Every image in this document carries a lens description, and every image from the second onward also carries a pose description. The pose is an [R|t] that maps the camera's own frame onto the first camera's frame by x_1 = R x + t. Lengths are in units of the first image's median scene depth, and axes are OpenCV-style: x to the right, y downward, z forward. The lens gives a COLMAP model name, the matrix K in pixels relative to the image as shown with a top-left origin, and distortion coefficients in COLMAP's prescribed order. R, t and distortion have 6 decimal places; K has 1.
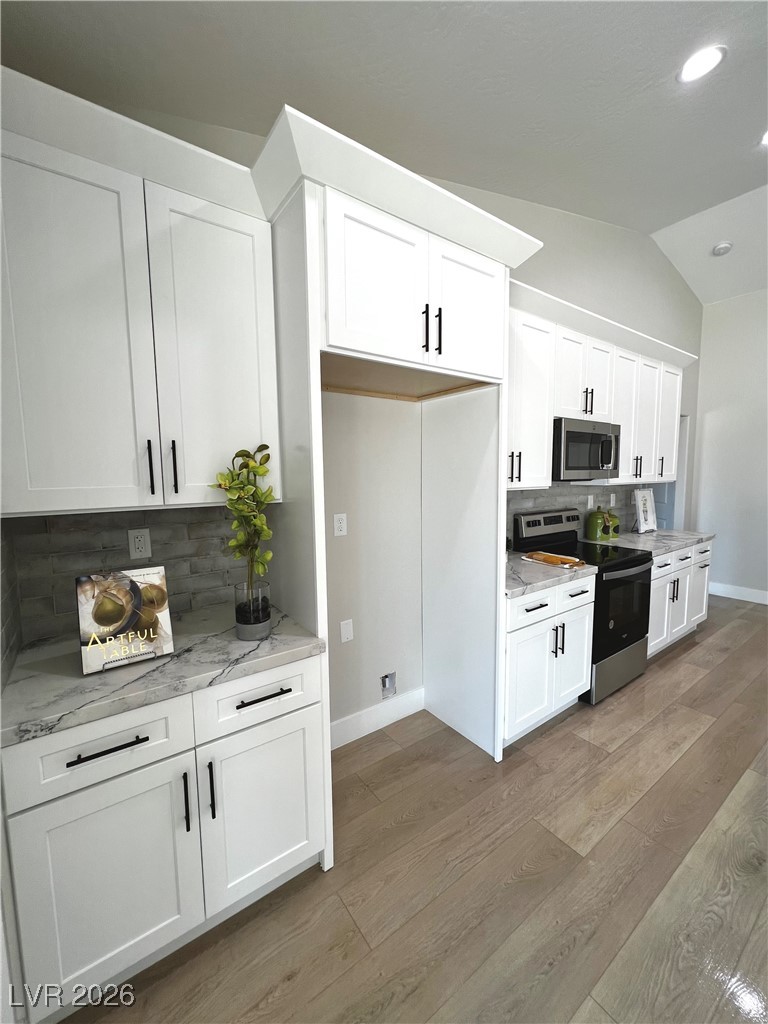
lens RADIAL K [[410.7, 0, 386.4], [0, 410.7, 510.7], [0, 0, 1]] dist [-0.001514, 0.000228]
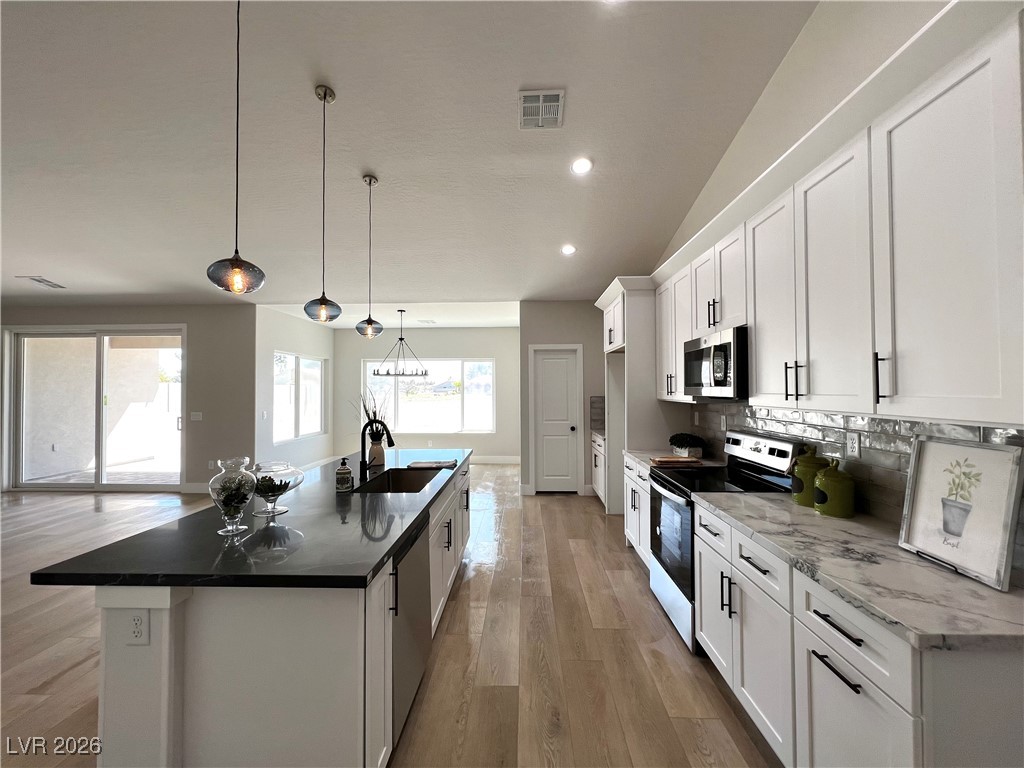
lens RADIAL K [[410.7, 0, 509.5], [0, 410.7, 382.3], [0, 0, 1]] dist [-0.001514, 0.000228]
pose [[-0.614148, -0.003043, -0.789185, 1.348523], [-0.065316, 0.996758, 0.046986, -0.110885], [0.786483, 0.080403, -0.612356, 1.089820]]
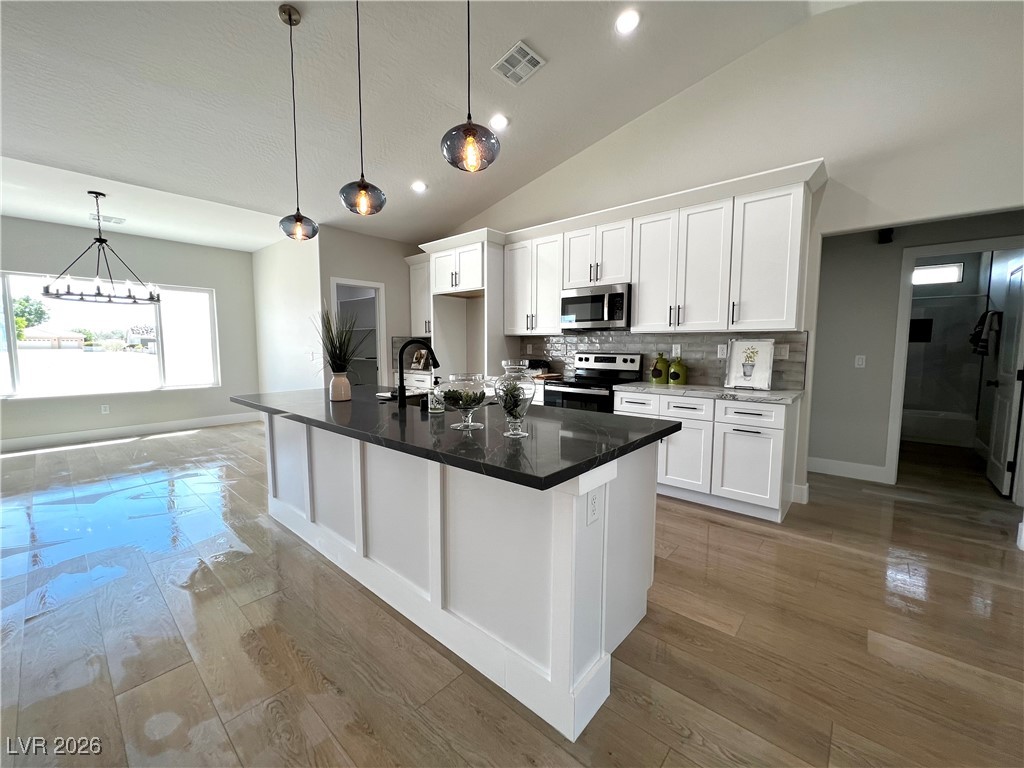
lens RADIAL K [[410.7, 0, 509.5], [0, 410.7, 382.3], [0, 0, 1]] dist [-0.001514, 0.000228]
pose [[0.218144, 0.096430, -0.971141, 1.632402], [-0.096344, 0.992373, 0.076897, 0.023019], [0.971149, 0.076789, 0.225771, 0.384032]]
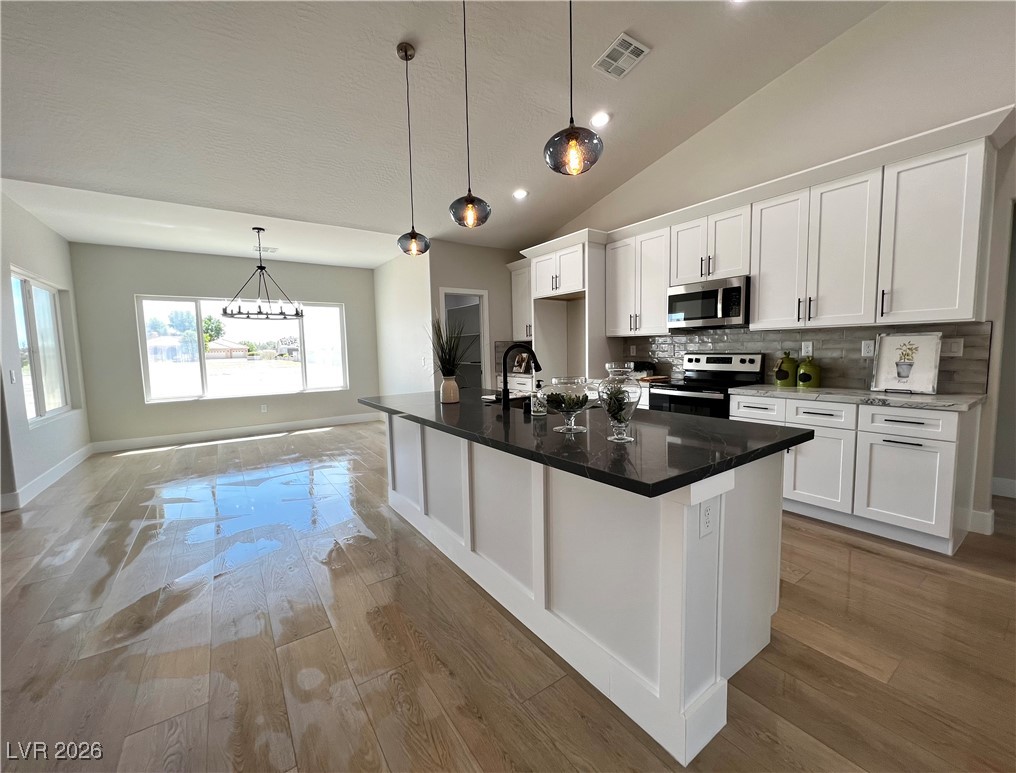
lens RADIAL K [[413.3, 0, 513.0], [0, 413.3, 384.5], [0, 0, 1]] dist [-0.001684, 0.000382]
pose [[-0.011341, 0.094396, -0.995470, 1.638227], [-0.074016, 0.992724, 0.094979, 0.022504], [0.997193, 0.074758, -0.004271, 0.379461]]
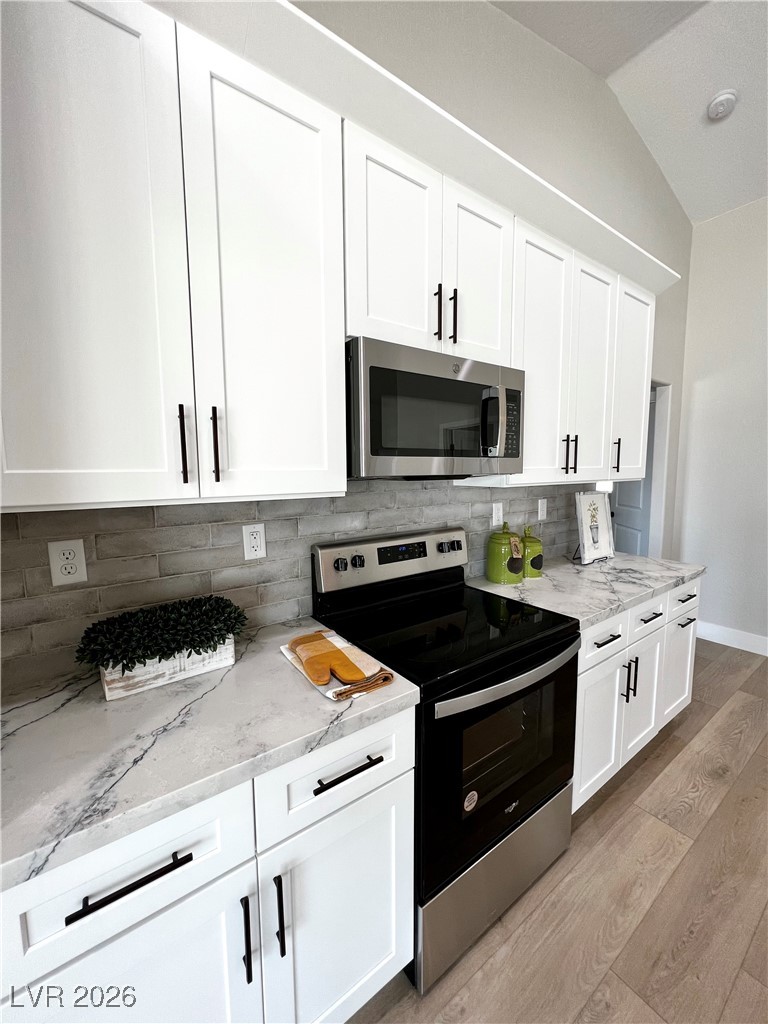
lens RADIAL K [[410.7, 0, 386.4], [0, 410.7, 510.7], [0, 0, 1]] dist [-0.001514, 0.000228]
pose [[0.999955, 0.001060, 0.009400, 0.372082], [-0.001163, 0.999939, 0.010954, -0.036472], [-0.009388, -0.010965, 0.999896, 0.459198]]
